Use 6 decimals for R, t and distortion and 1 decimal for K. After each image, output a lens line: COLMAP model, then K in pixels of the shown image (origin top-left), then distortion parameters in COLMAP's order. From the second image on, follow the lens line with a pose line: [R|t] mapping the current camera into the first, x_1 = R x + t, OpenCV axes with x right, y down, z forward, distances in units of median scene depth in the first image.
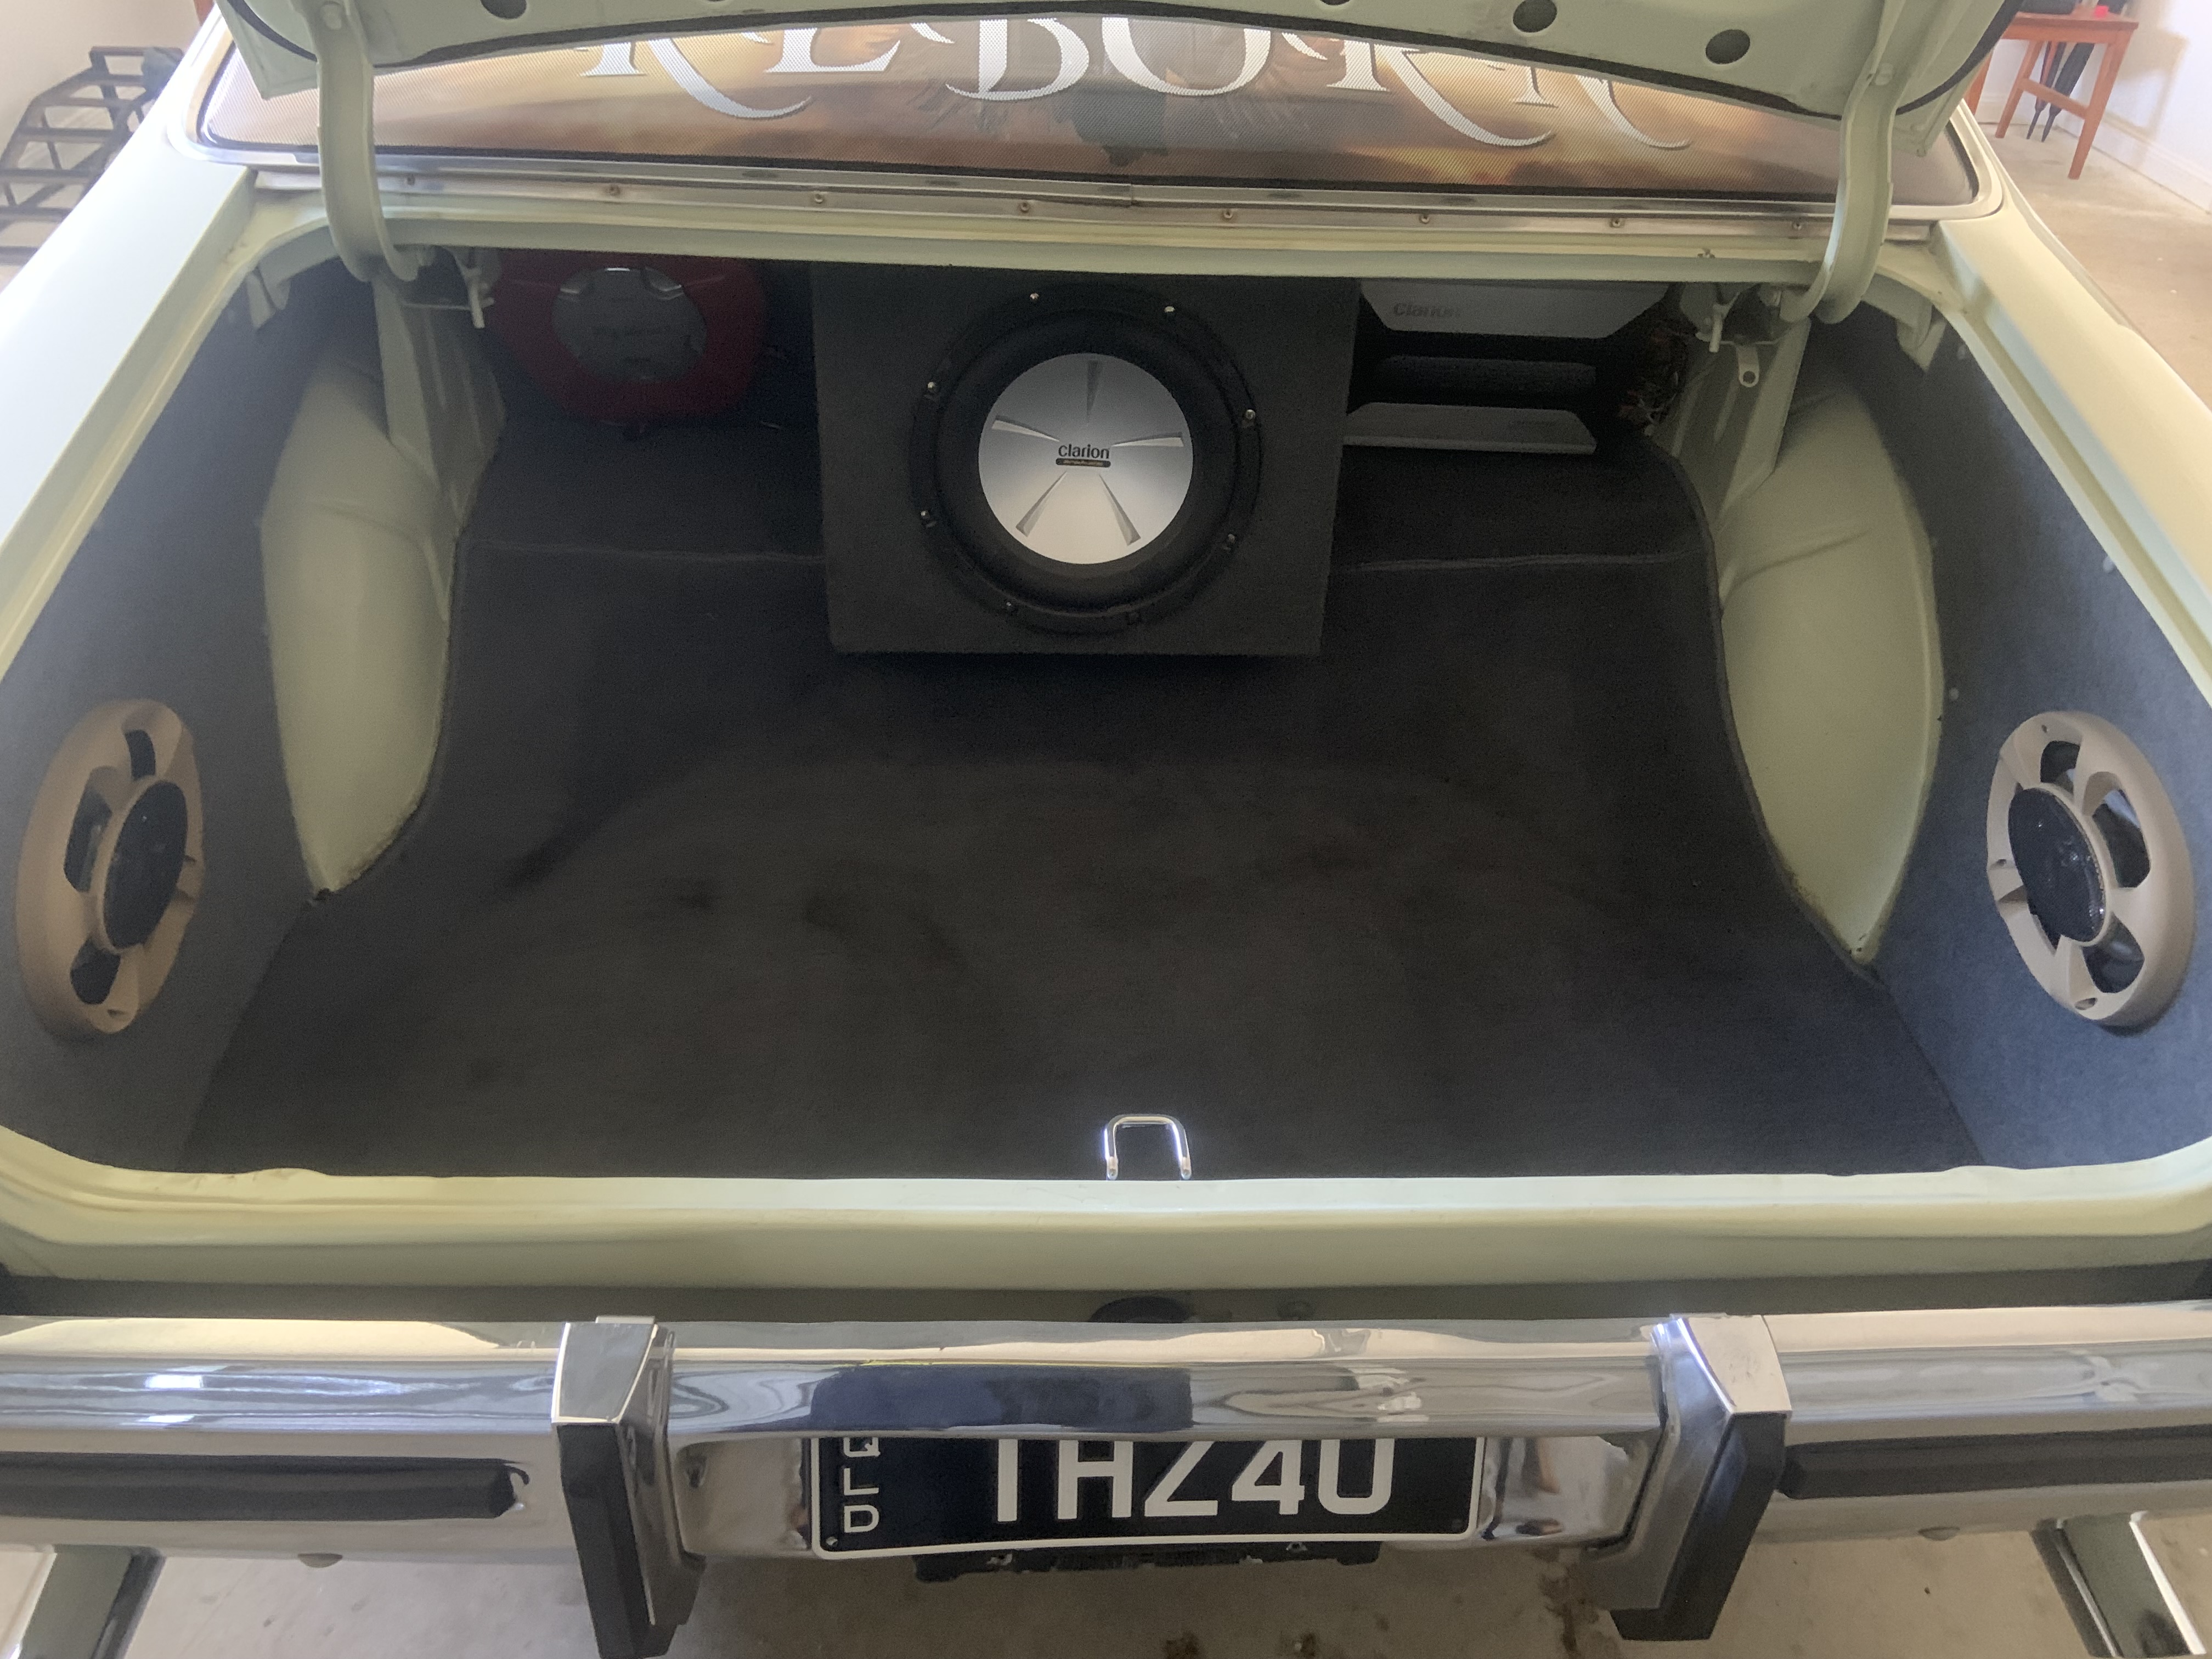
lens RADIAL K [[1687.0, 0, 1106.0], [0, 1687.0, 829.5], [0, 0, 1]] dist [0.045303, -0.057958]
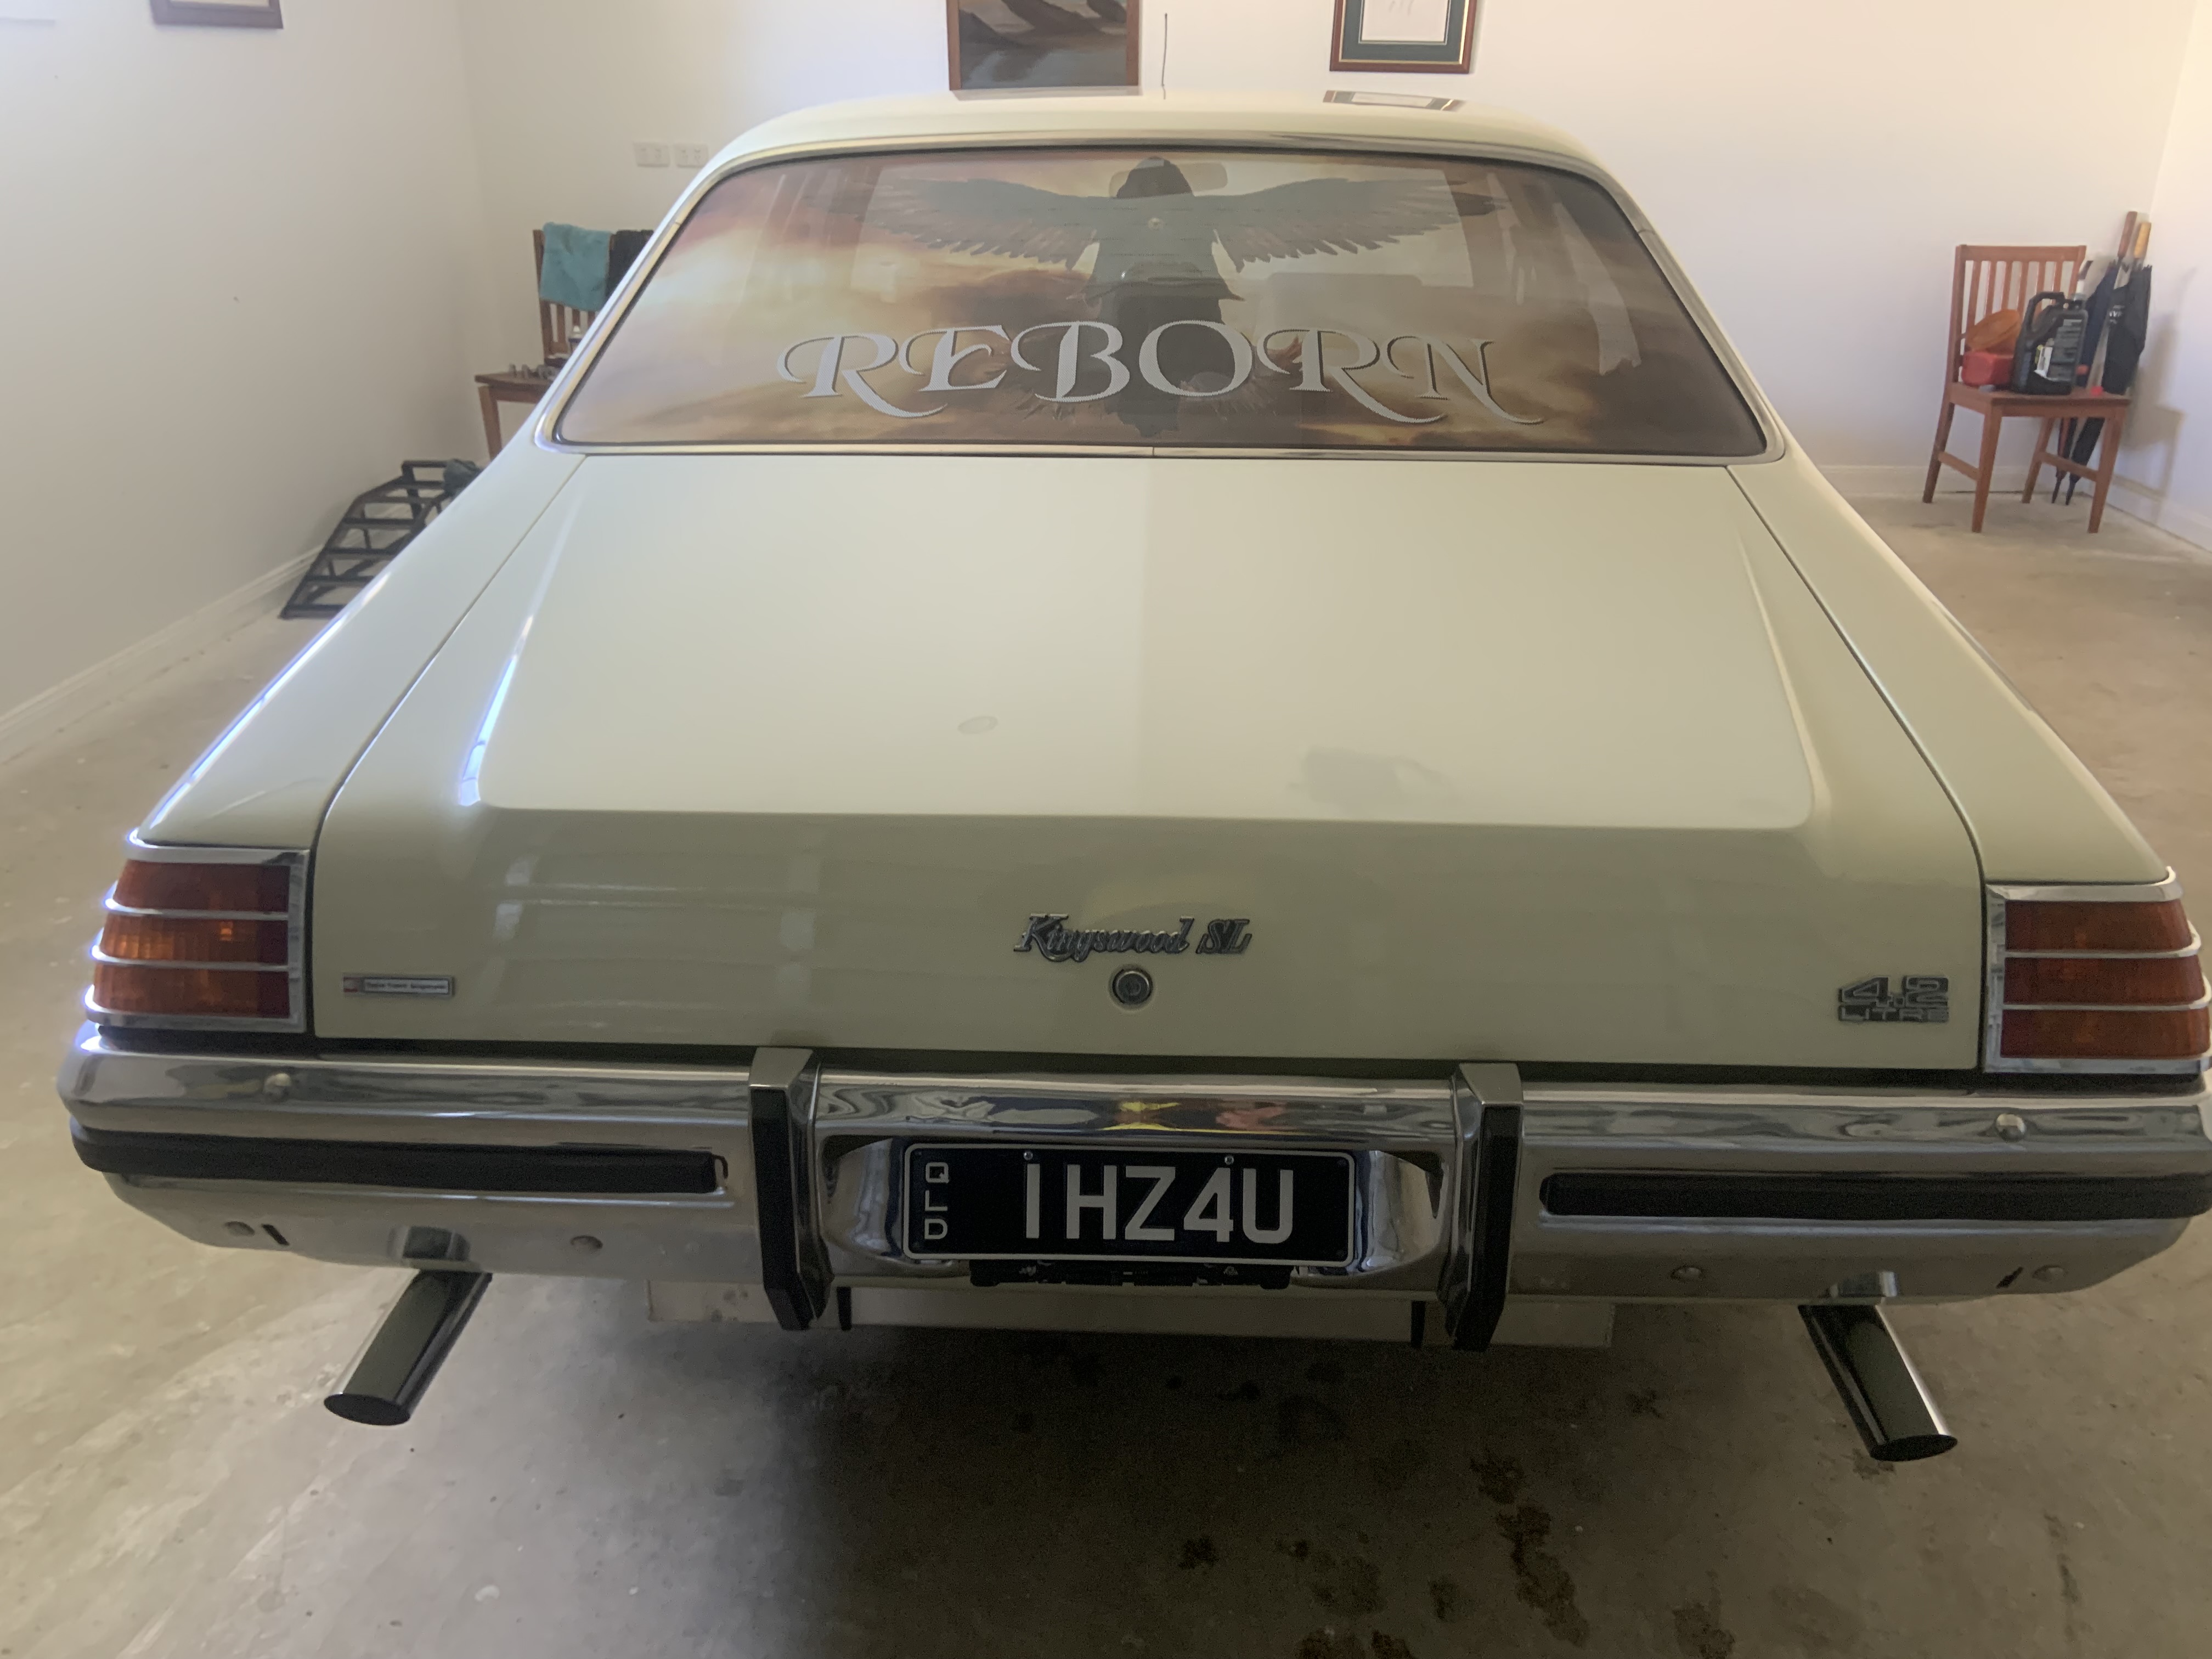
lens RADIAL K [[1657.5, 0, 1106.0], [0, 1657.5, 829.5], [0, 0, 1]] dist [0.080290, -0.085331]
pose [[0.996133, -0.004601, -0.087740, 0.134158], [-0.015263, 0.974382, -0.224379, 0.378500], [0.086525, 0.224850, 0.970544, -0.489699]]
